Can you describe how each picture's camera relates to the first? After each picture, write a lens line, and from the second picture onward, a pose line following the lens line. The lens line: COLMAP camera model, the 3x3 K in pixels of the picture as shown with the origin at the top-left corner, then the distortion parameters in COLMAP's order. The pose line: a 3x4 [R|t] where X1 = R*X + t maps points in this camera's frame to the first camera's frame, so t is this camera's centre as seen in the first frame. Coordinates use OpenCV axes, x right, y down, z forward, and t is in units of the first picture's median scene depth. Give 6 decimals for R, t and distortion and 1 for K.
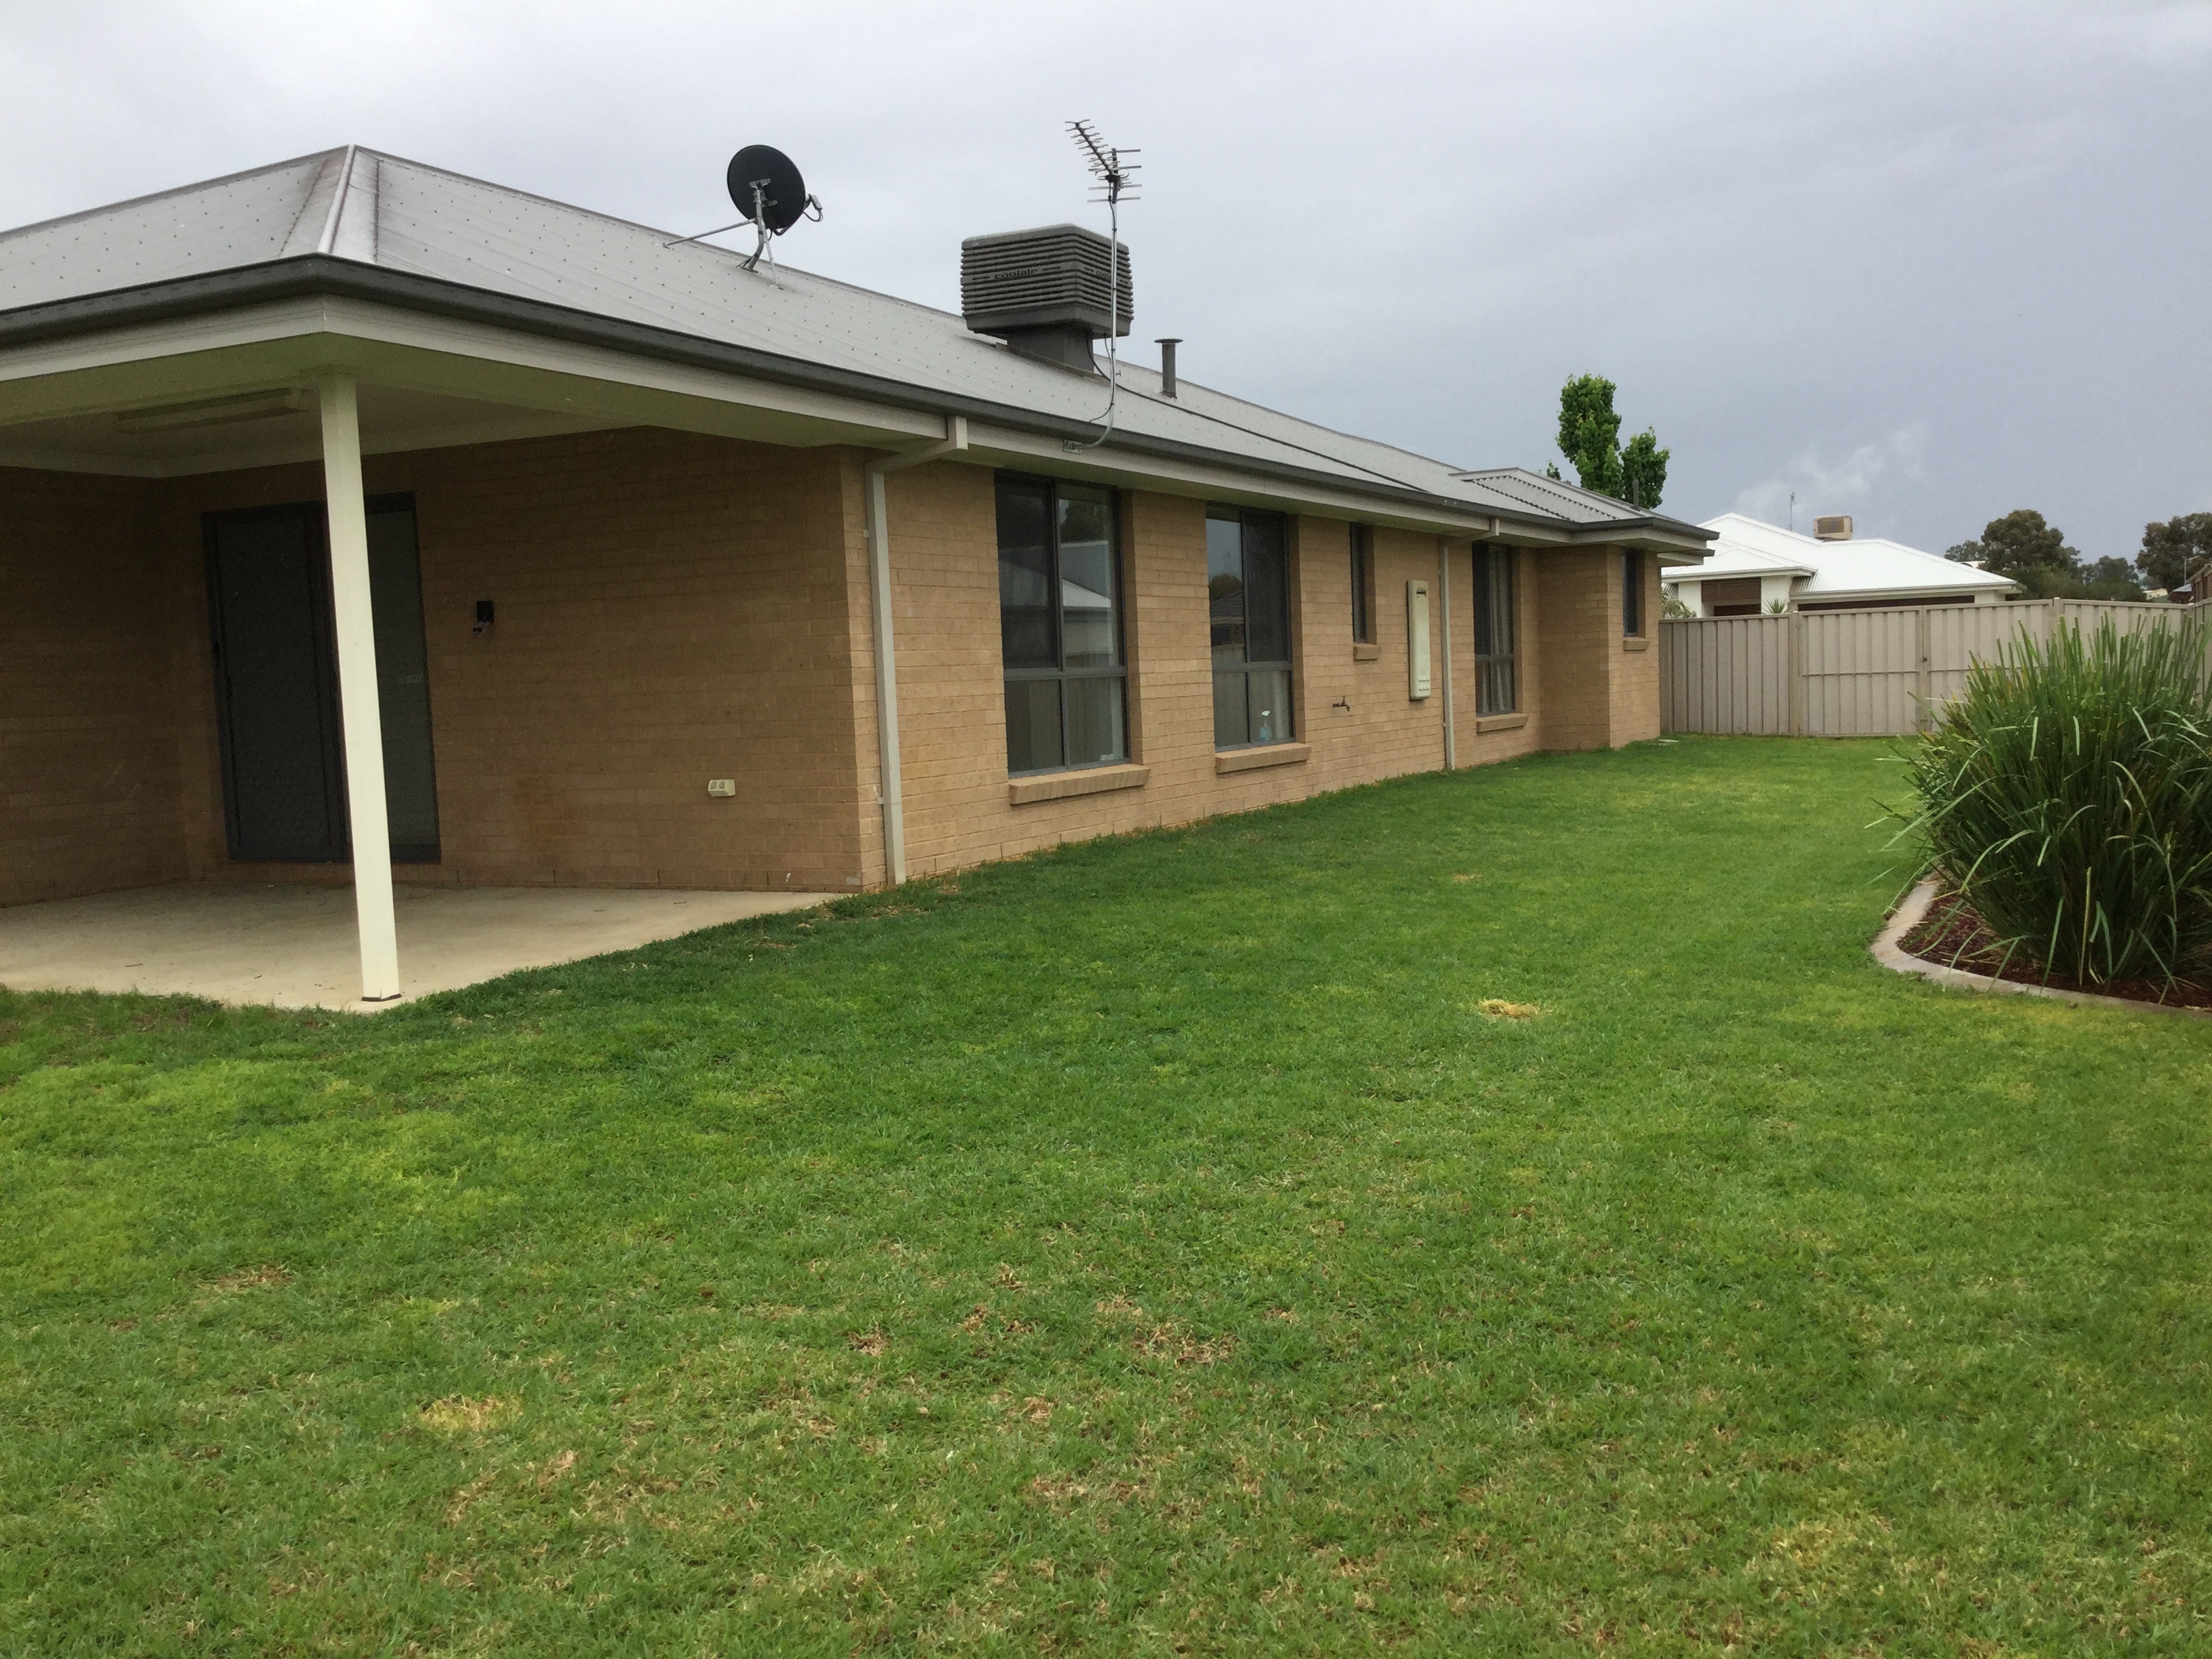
lens RADIAL K [[2014.3, 0, 1043.5], [0, 2014.3, 824.5], [0, 0, 1]] dist [0.103963, -0.164409]
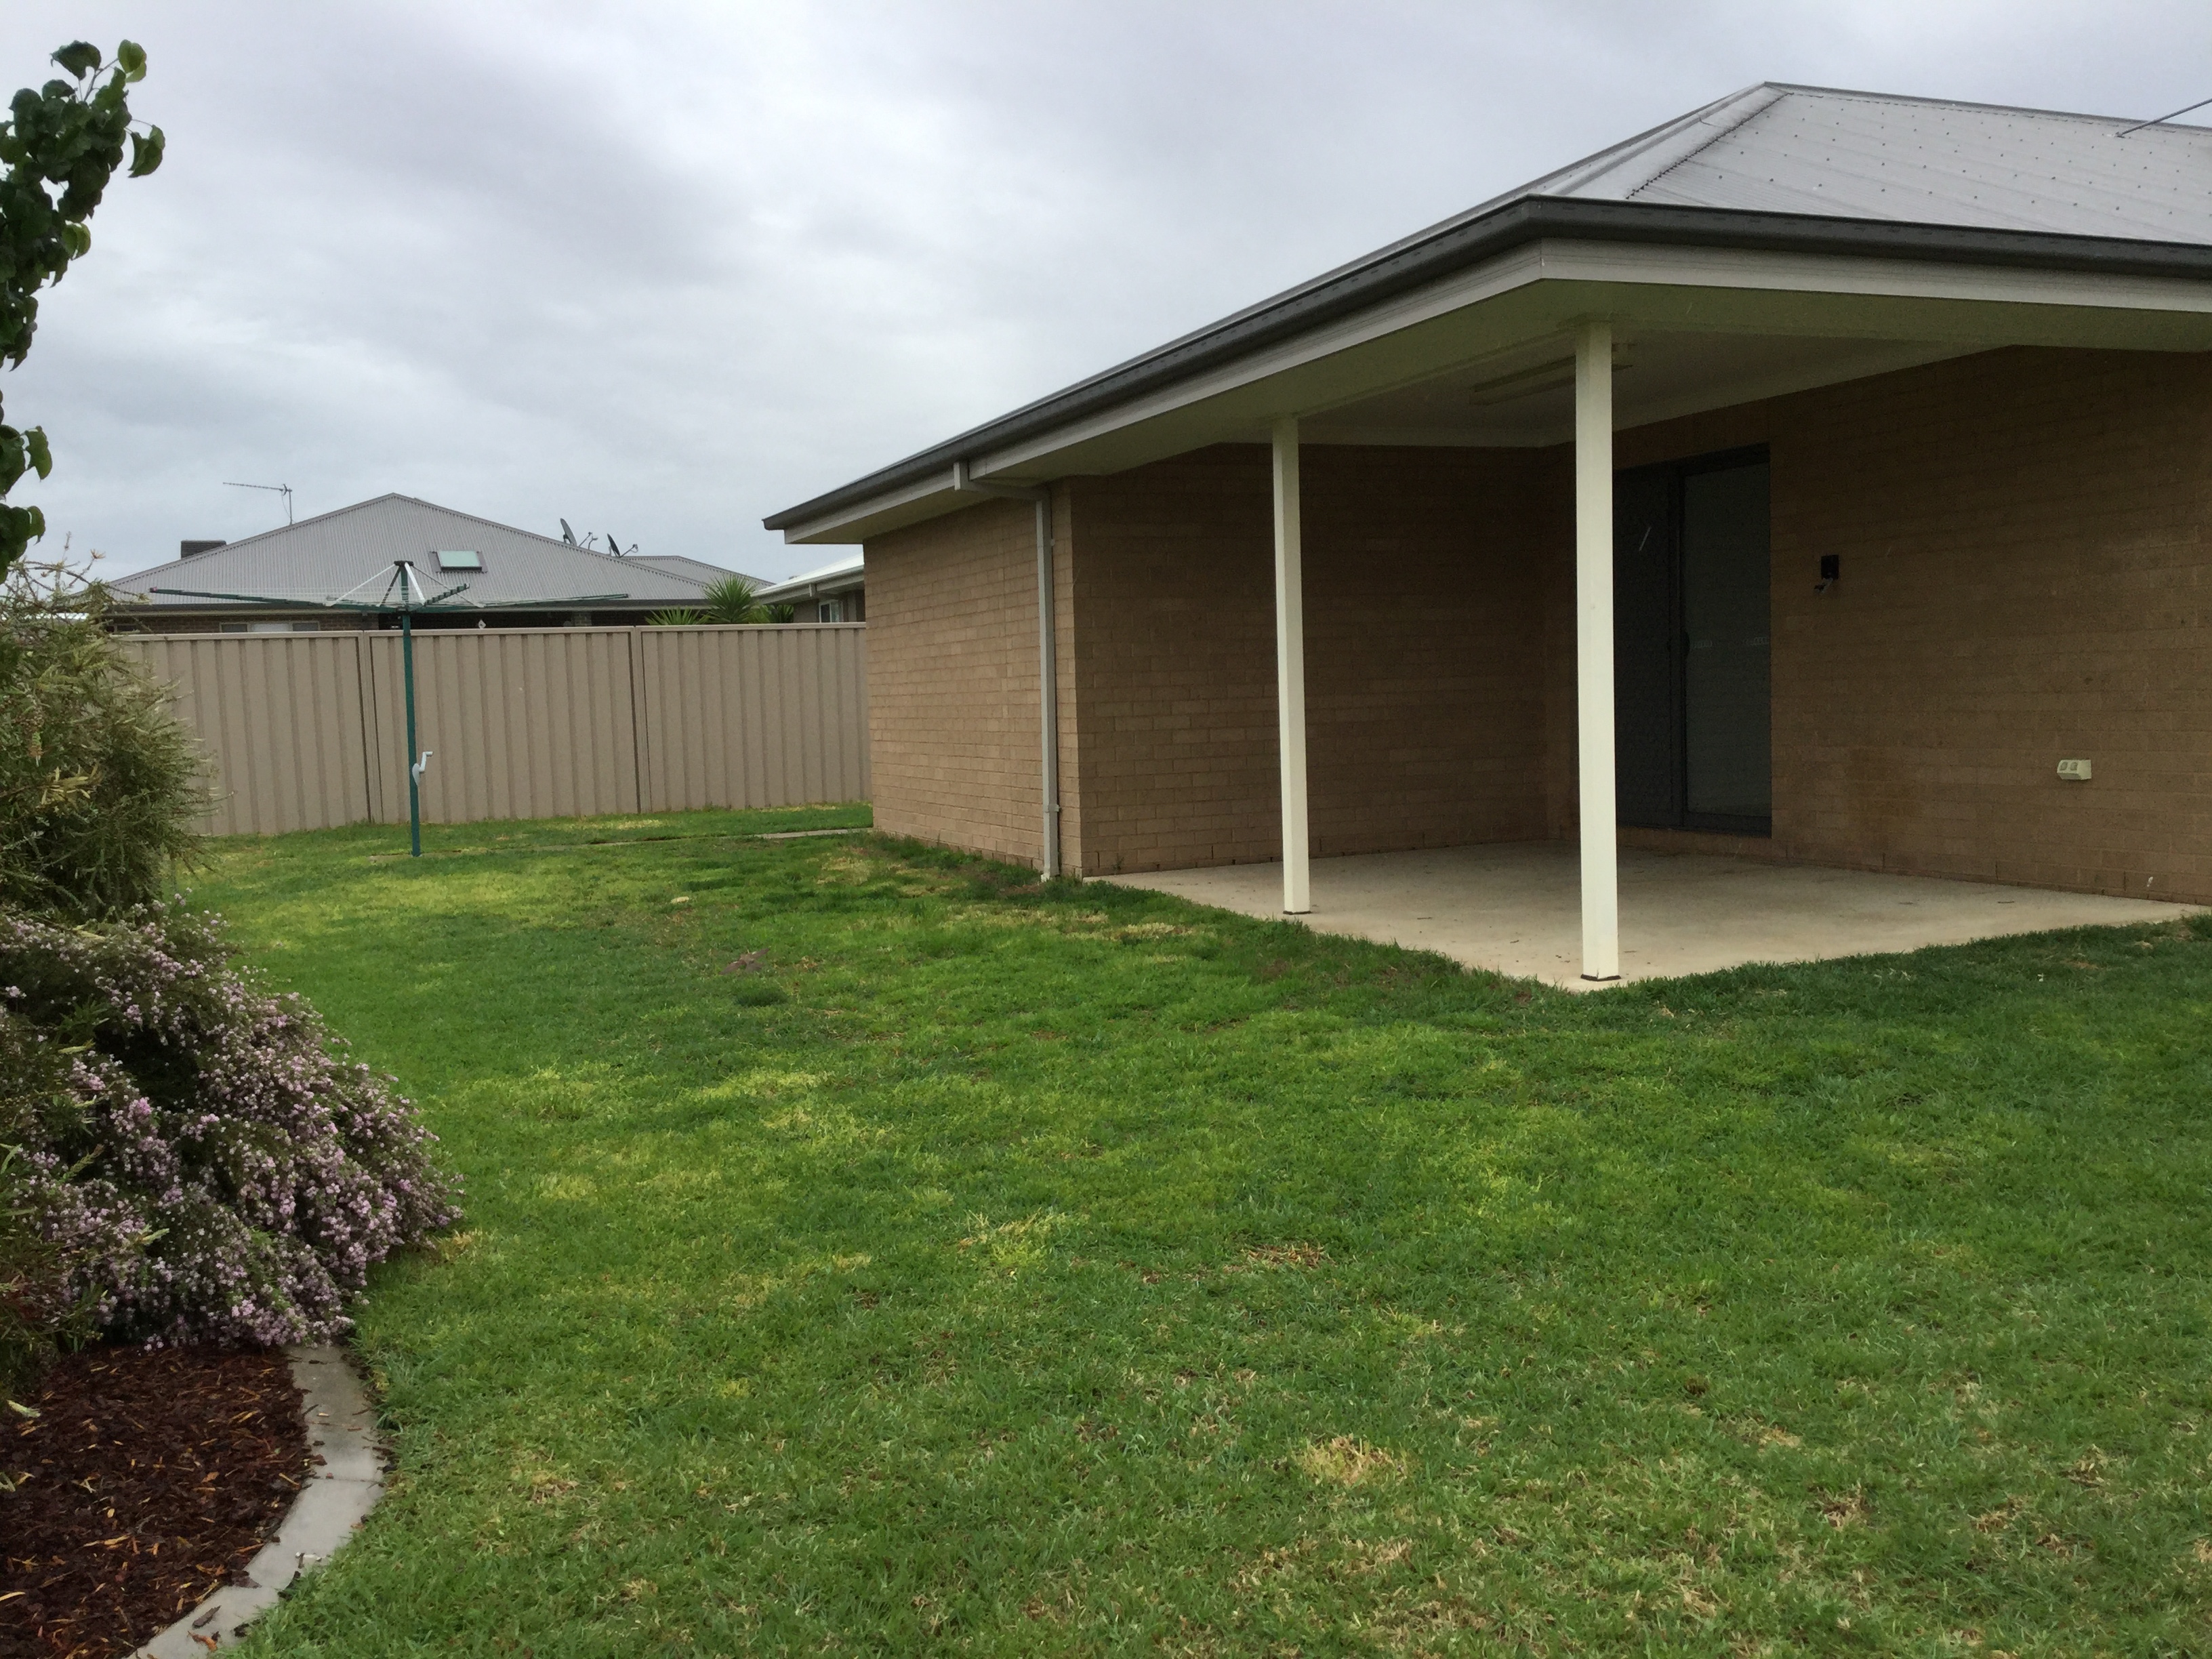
lens RADIAL K [[2014.3, 0, 1043.5], [0, 2014.3, 824.5], [0, 0, 1]] dist [0.103963, -0.164409]
pose [[0.766043, 0.058076, -0.640160, 0.114707], [-0.045989, 0.998310, 0.035535, -0.011742], [0.641142, 0.002219, 0.767419, 0.147722]]
